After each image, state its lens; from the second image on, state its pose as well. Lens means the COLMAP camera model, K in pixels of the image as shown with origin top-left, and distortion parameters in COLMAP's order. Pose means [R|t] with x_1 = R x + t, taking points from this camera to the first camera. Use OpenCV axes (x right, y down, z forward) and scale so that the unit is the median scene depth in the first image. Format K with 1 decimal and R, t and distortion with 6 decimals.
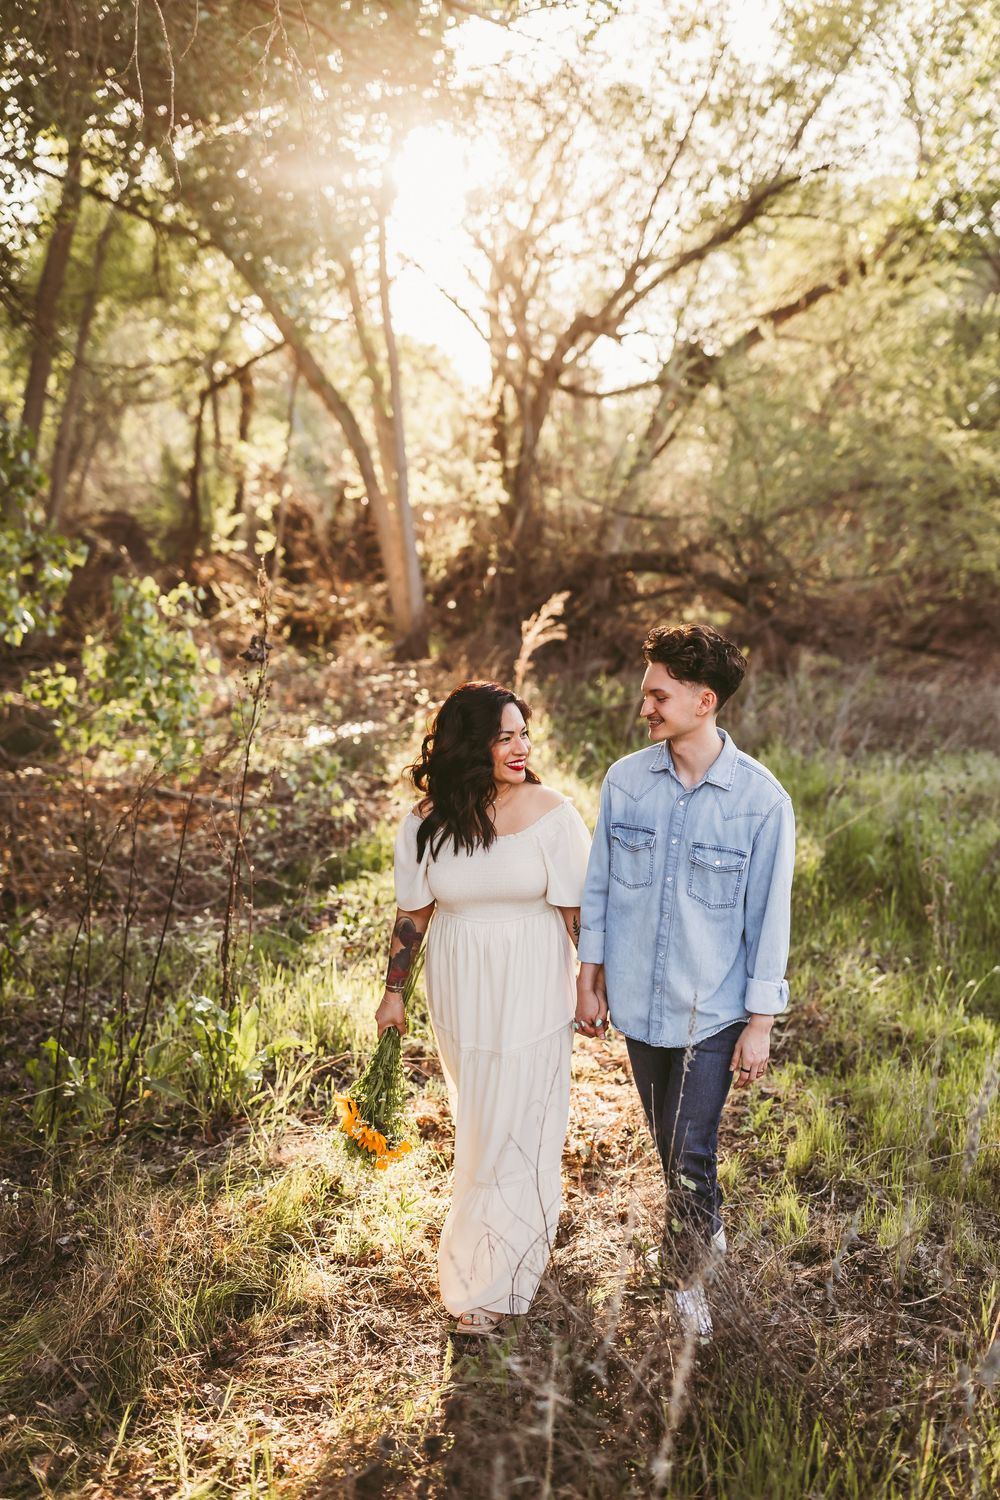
lens RADIAL K [[1397.1, 0, 501.5], [0, 1397.1, 732.7], [0, 0, 1]] dist [0.014315, -0.006611]
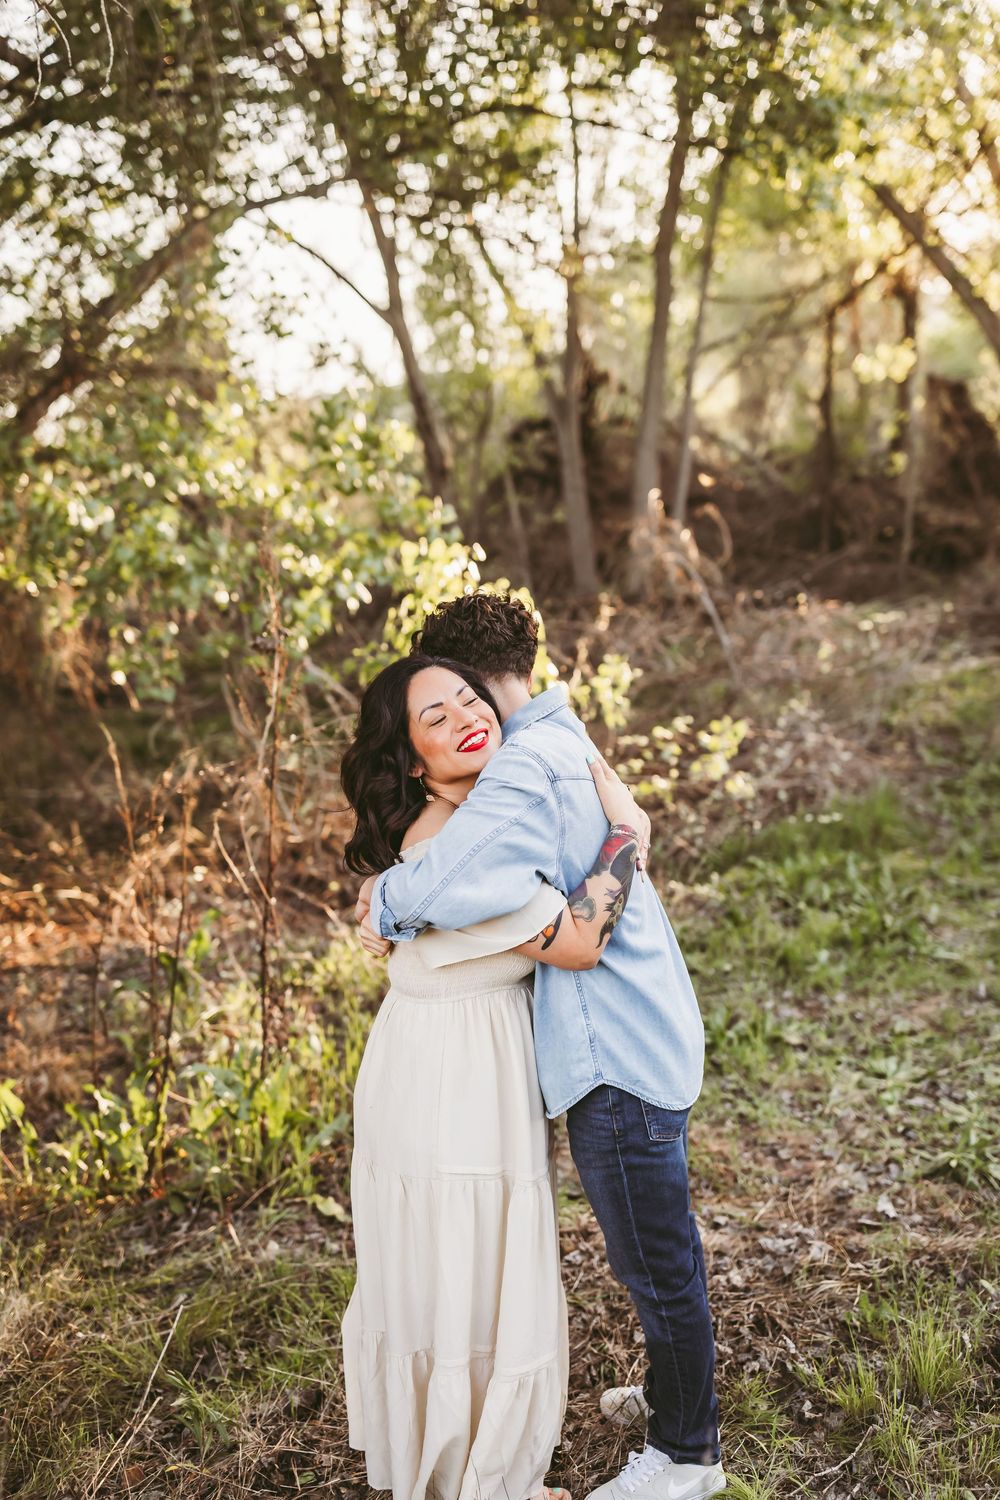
lens RADIAL K [[1397.1, 0, 501.5], [0, 1397.1, 732.7], [0, 0, 1]] dist [0.014315, -0.006611]
pose [[0.865550, -0.025319, -0.500182, 0.061659], [0.050613, 0.998030, 0.037064, -0.004870], [0.498258, -0.057397, 0.865127, 0.059962]]
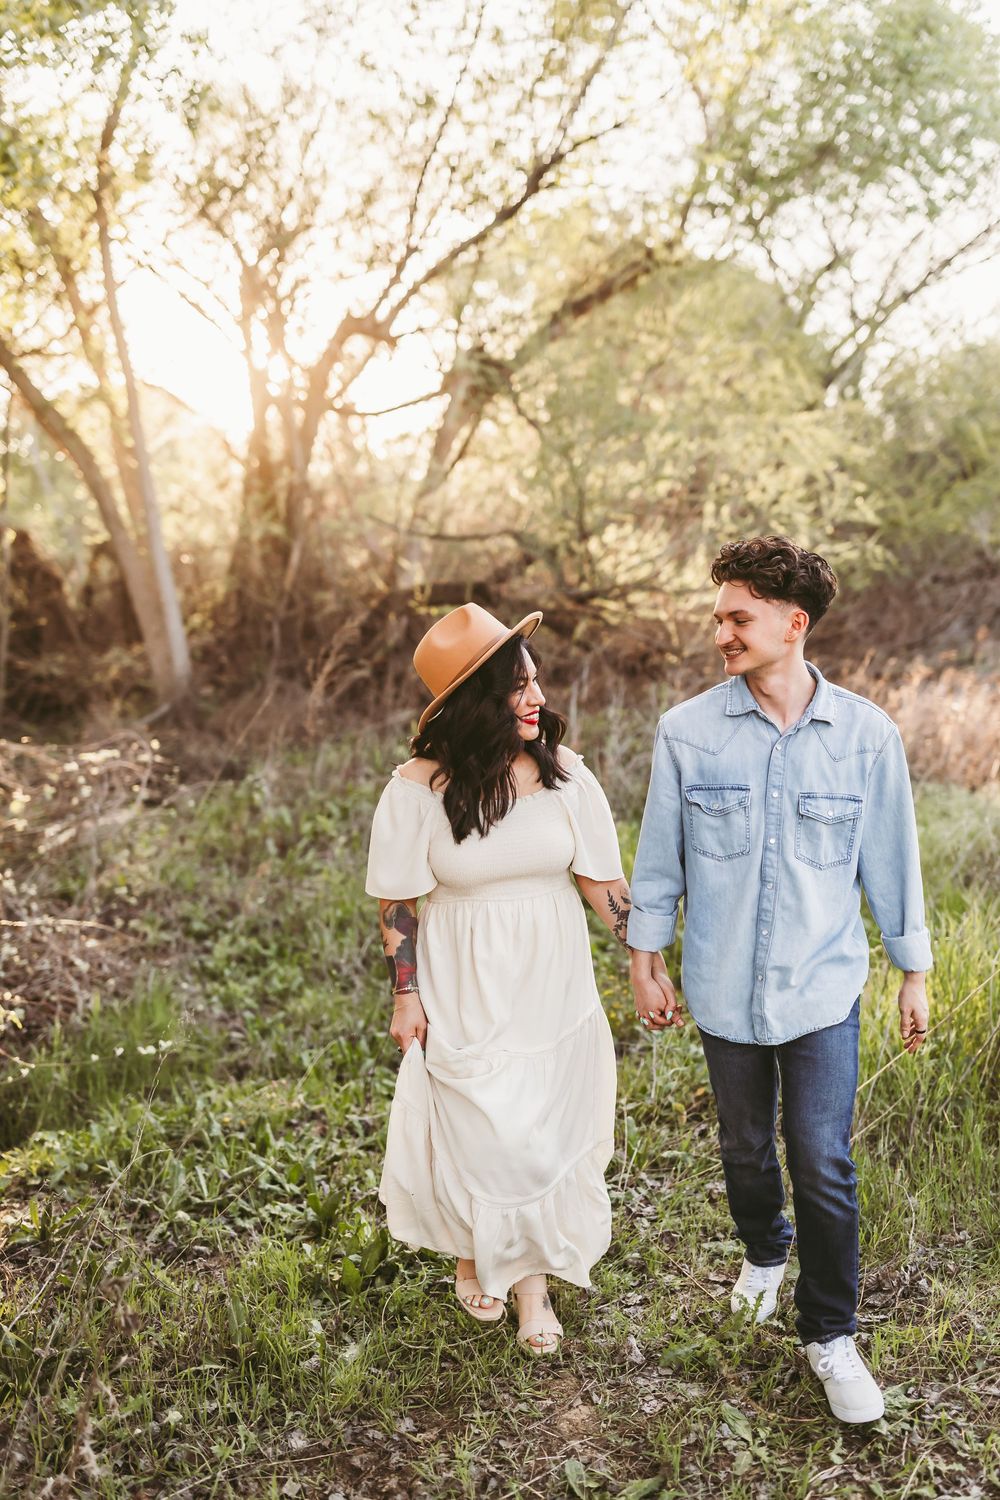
lens RADIAL K [[1397.1, 0, 501.5], [0, 1397.1, 732.7], [0, 0, 1]] dist [0.014315, -0.006611]
pose [[0.985836, -0.079133, 0.147867, 0.002296], [0.084991, 0.995811, -0.033717, -0.004782], [-0.144580, 0.045807, 0.988432, 0.142291]]
